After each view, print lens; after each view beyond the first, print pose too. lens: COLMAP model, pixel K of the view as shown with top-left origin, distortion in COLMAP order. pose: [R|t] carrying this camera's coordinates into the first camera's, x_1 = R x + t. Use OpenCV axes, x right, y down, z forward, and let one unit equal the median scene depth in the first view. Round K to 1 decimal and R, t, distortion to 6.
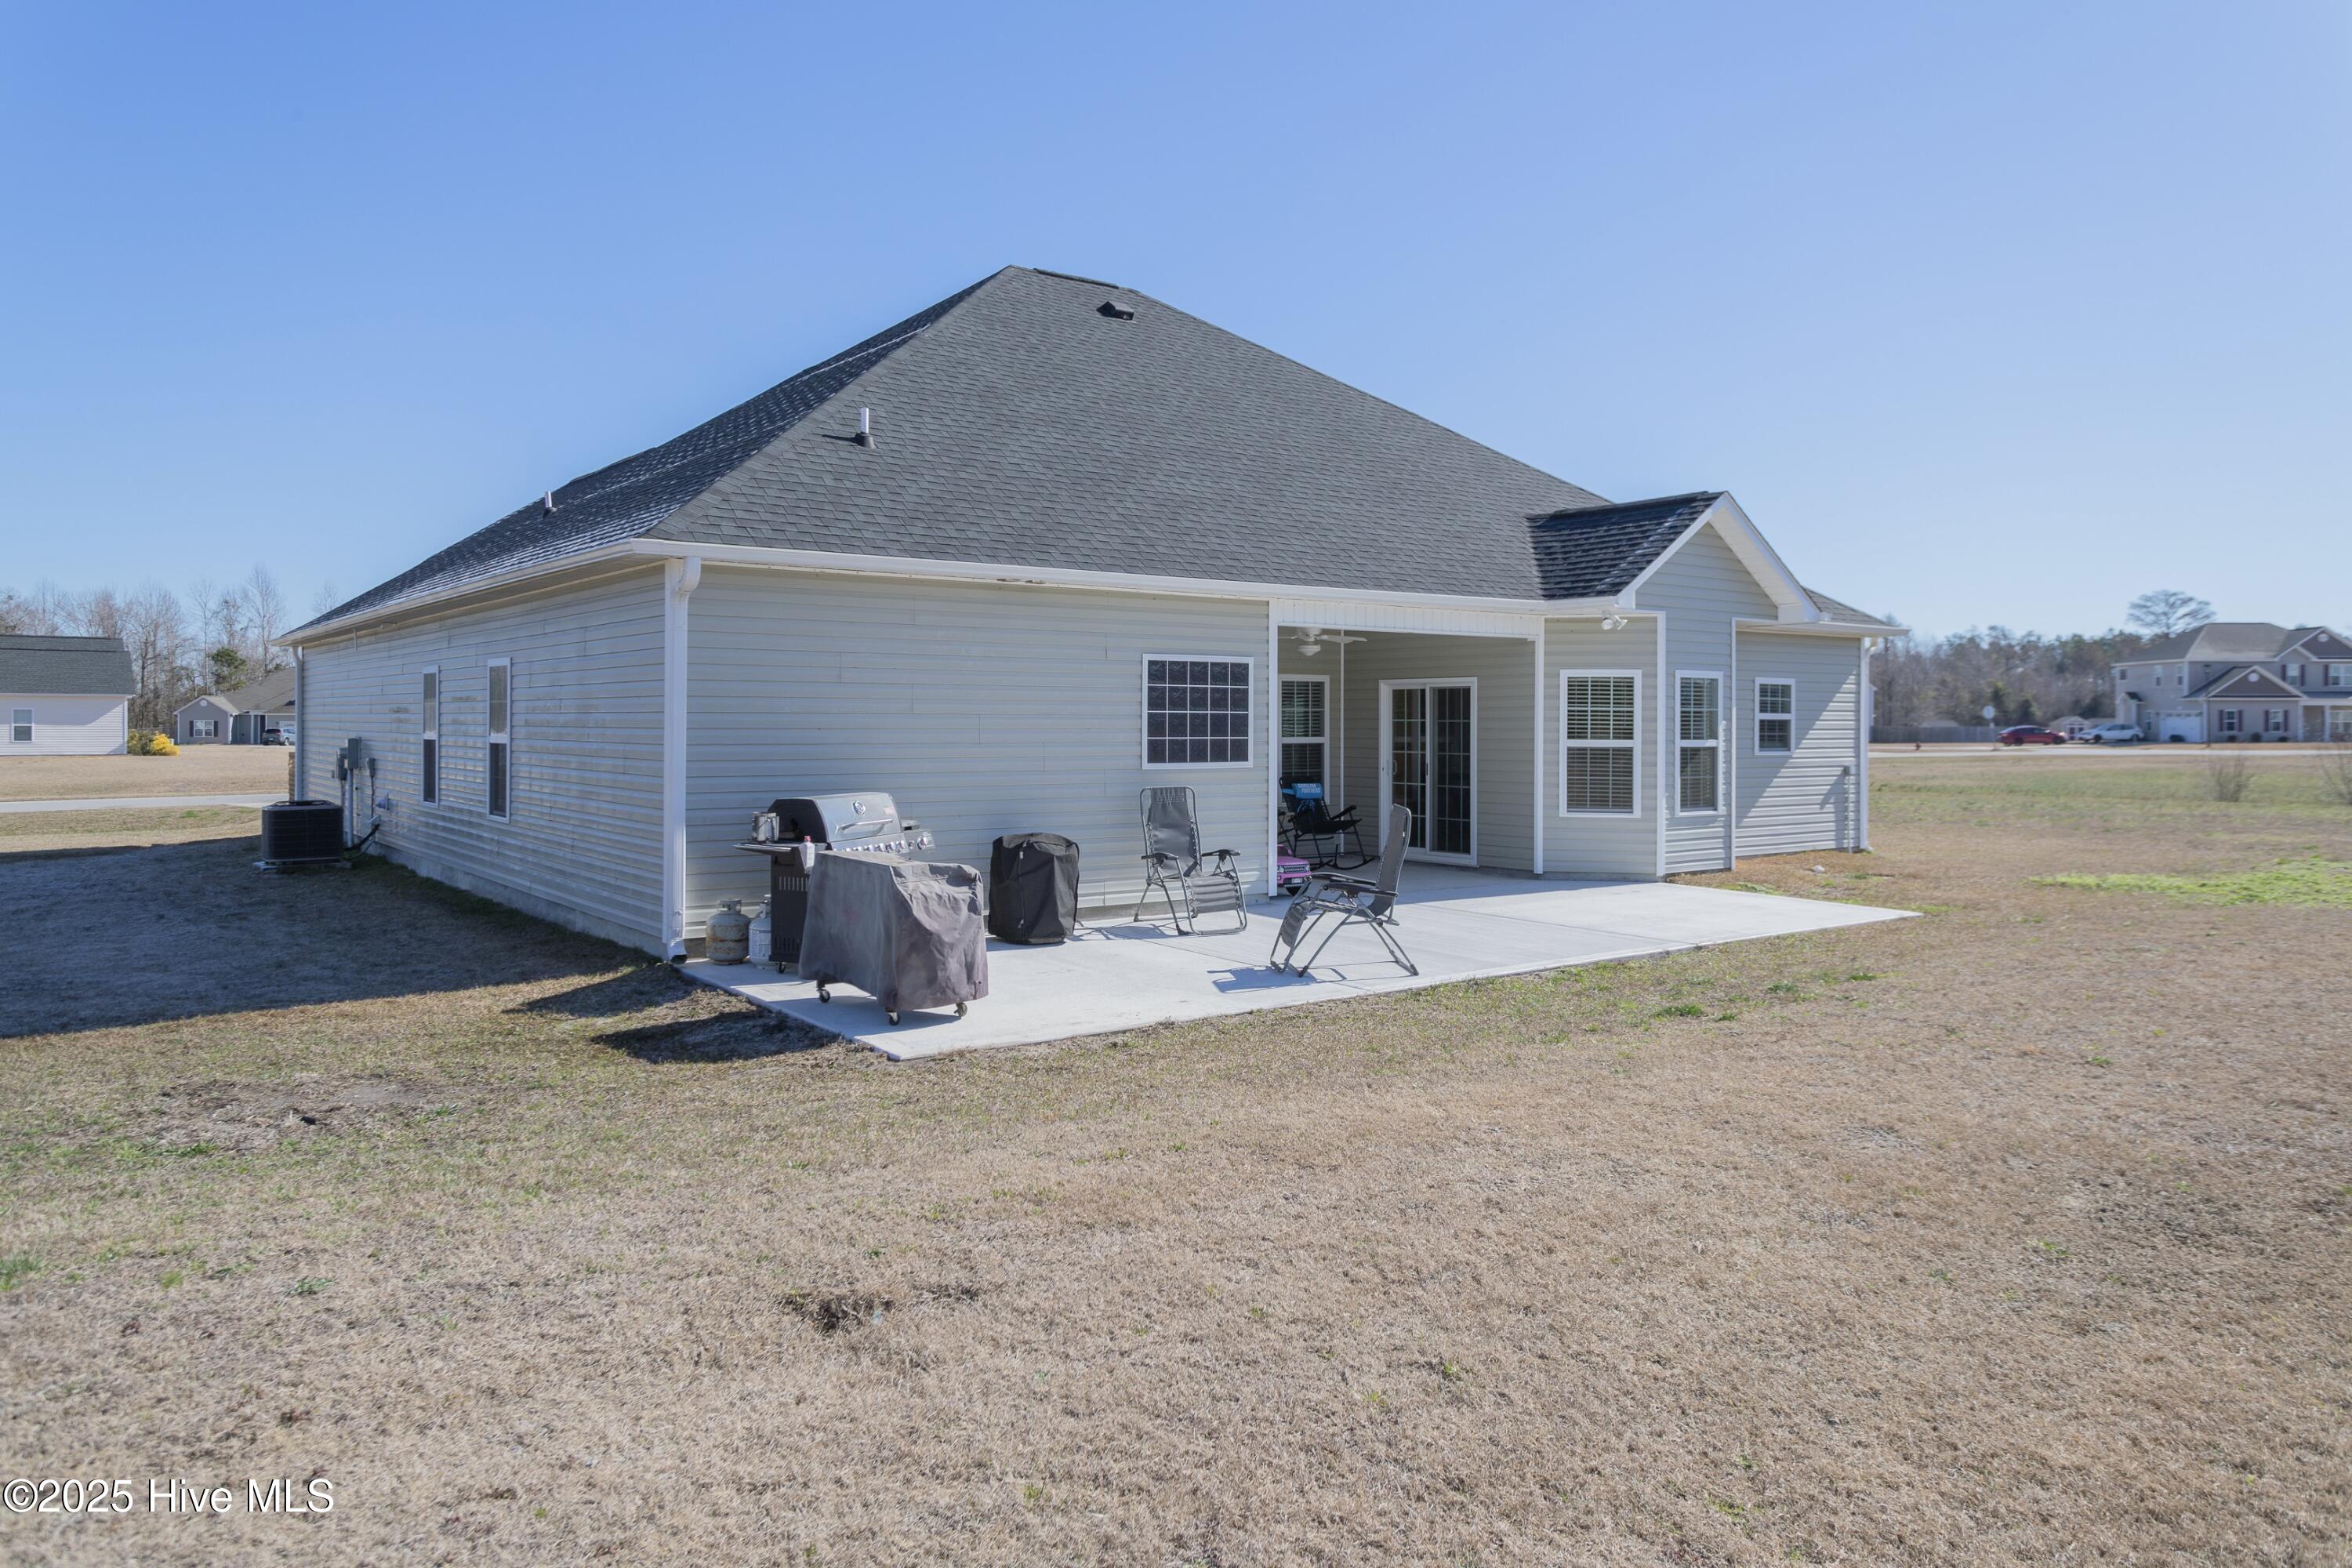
lens RADIAL K [[1637.1, 0, 1176.0], [0, 1637.1, 784.0], [0, 0, 1]] dist [0.002438, 0.000261]
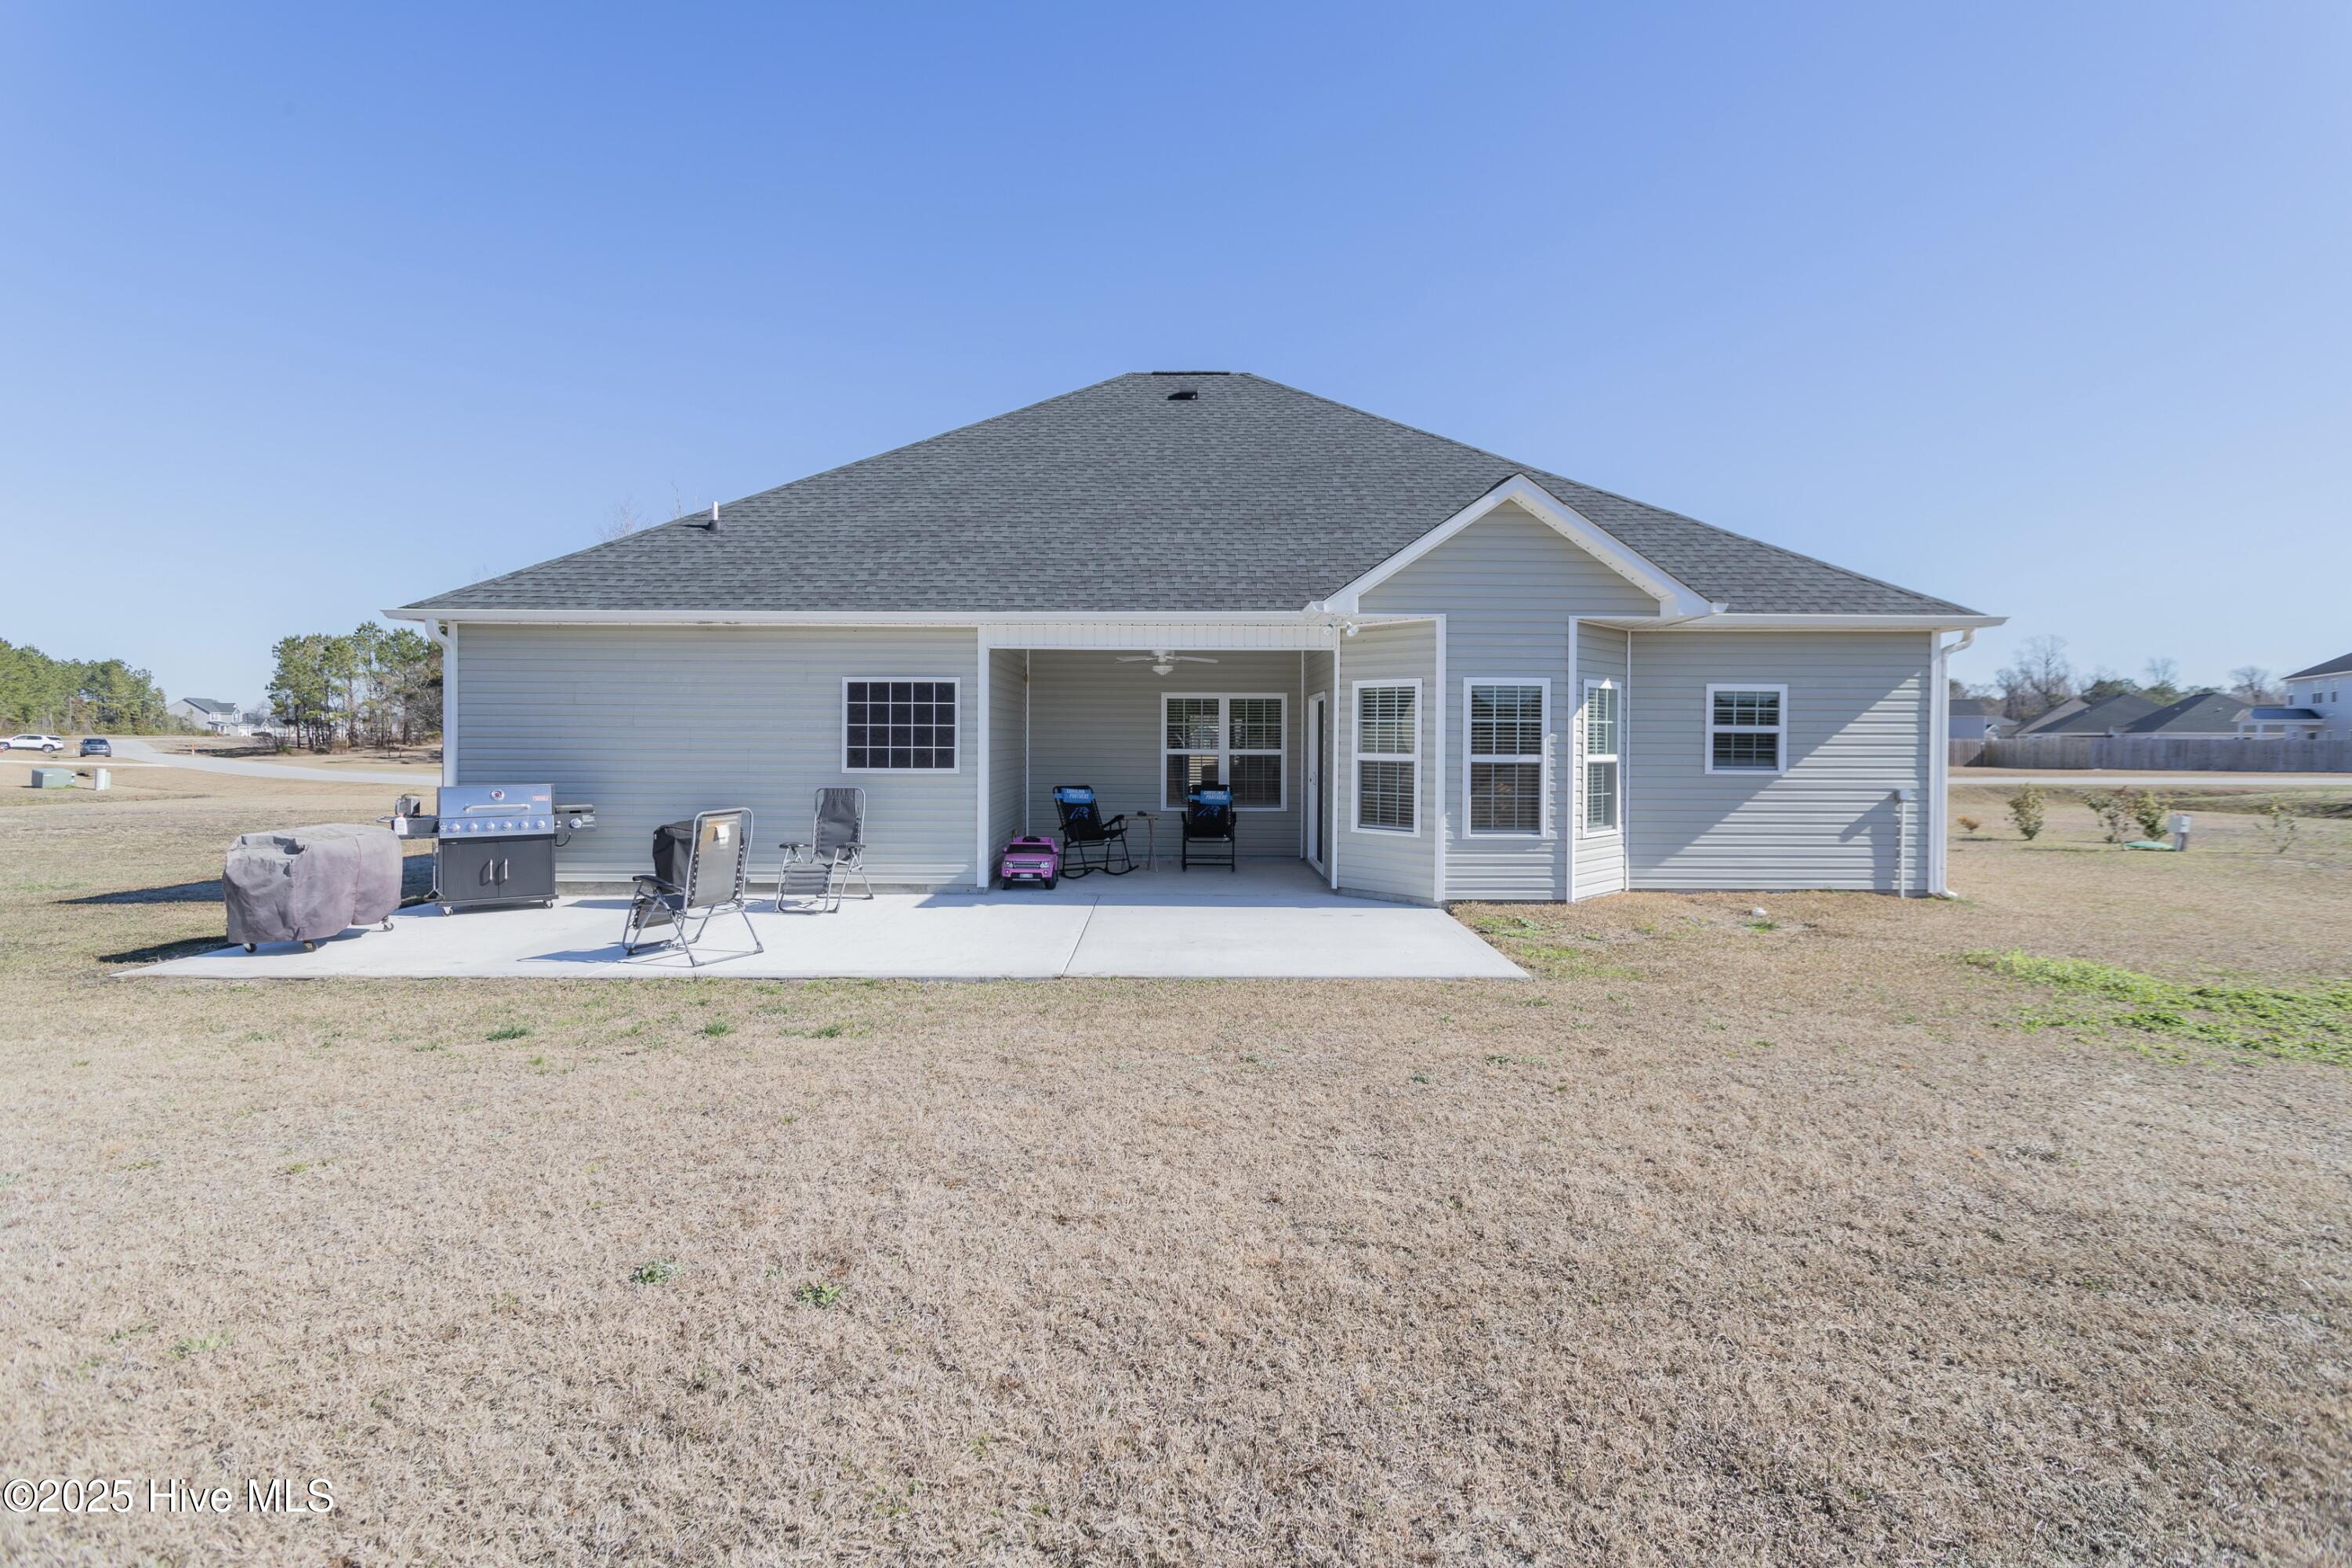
lens RADIAL K [[1114.2, 0, 1176.0], [0, 1114.2, 784.0], [0, 0, 1]] dist [-0.000033, 0.000027]
pose [[0.792430, 0.026602, -0.609383, 0.559910], [-0.025764, 0.999617, 0.010135, -0.012622], [0.609419, 0.007669, 0.792811, 0.412424]]
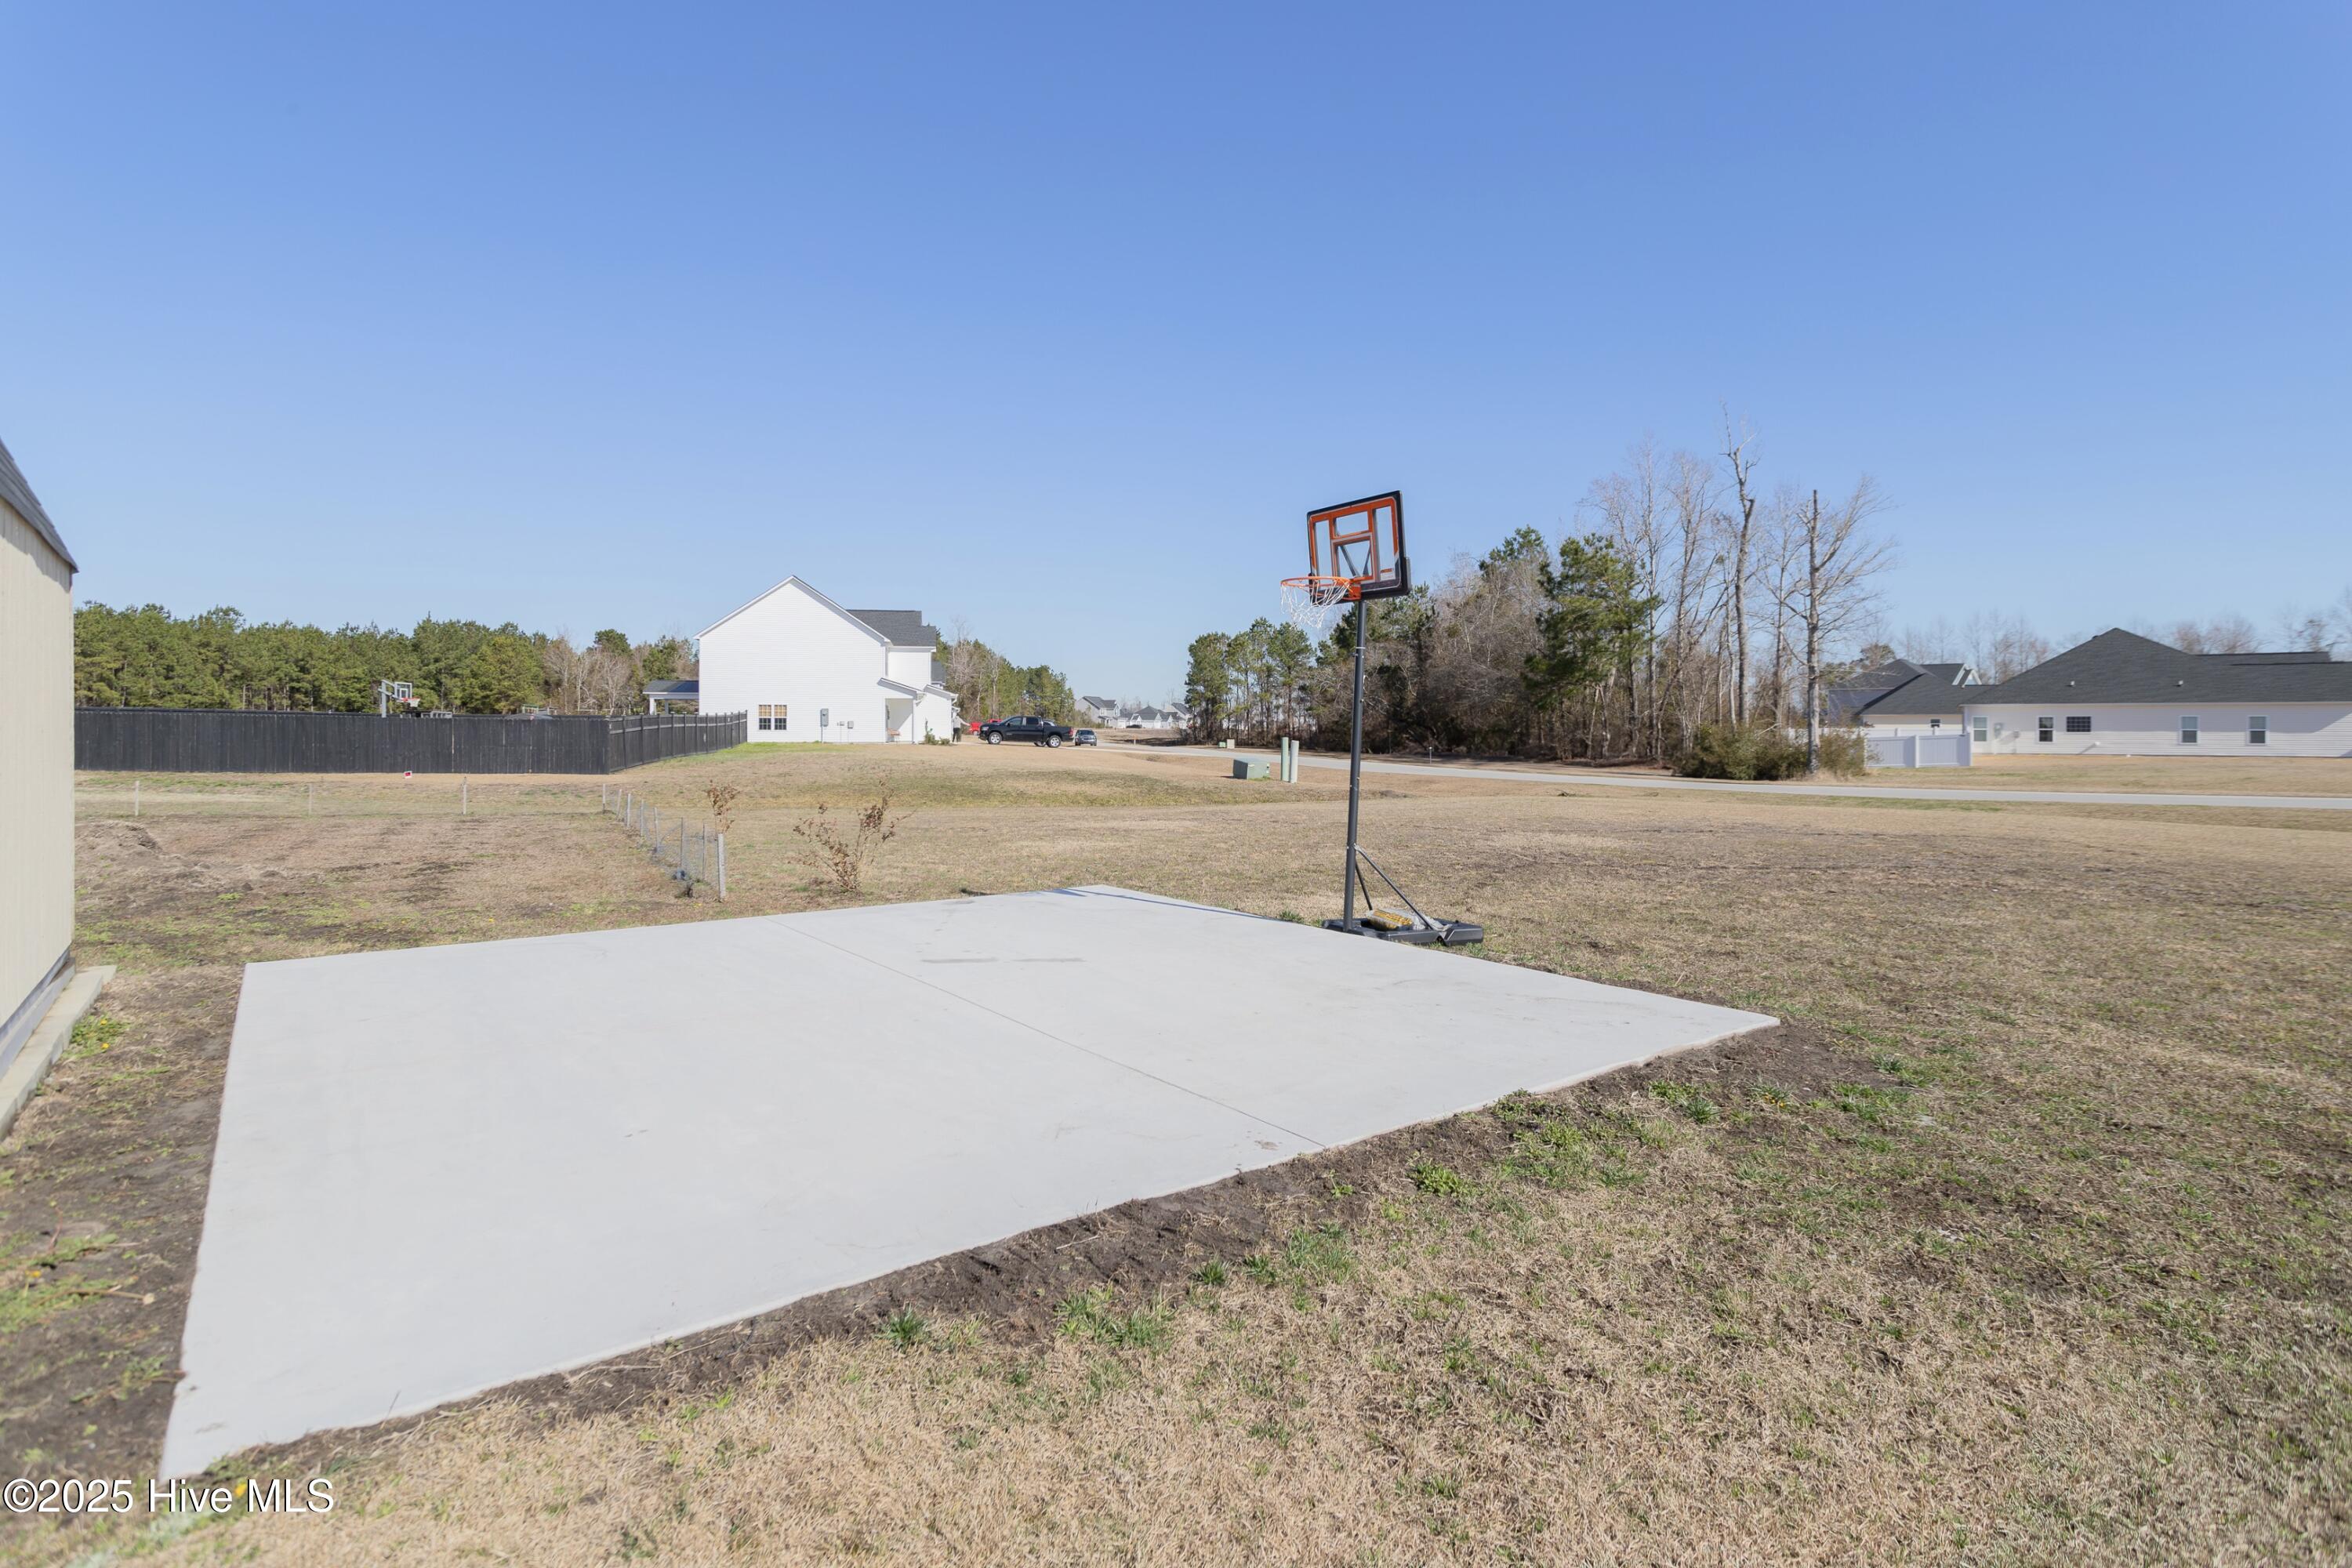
lens RADIAL K [[1191.6, 0, 1168.3], [0, 1191.6, 753.5], [0, 0, 1]] dist [0.004219, 0.001473]
pose [[0.290936, 0.019255, -0.956549, -0.584195], [-0.037013, 0.999276, 0.008858, 0.016870], [0.956026, 0.032828, 0.291438, -0.028712]]
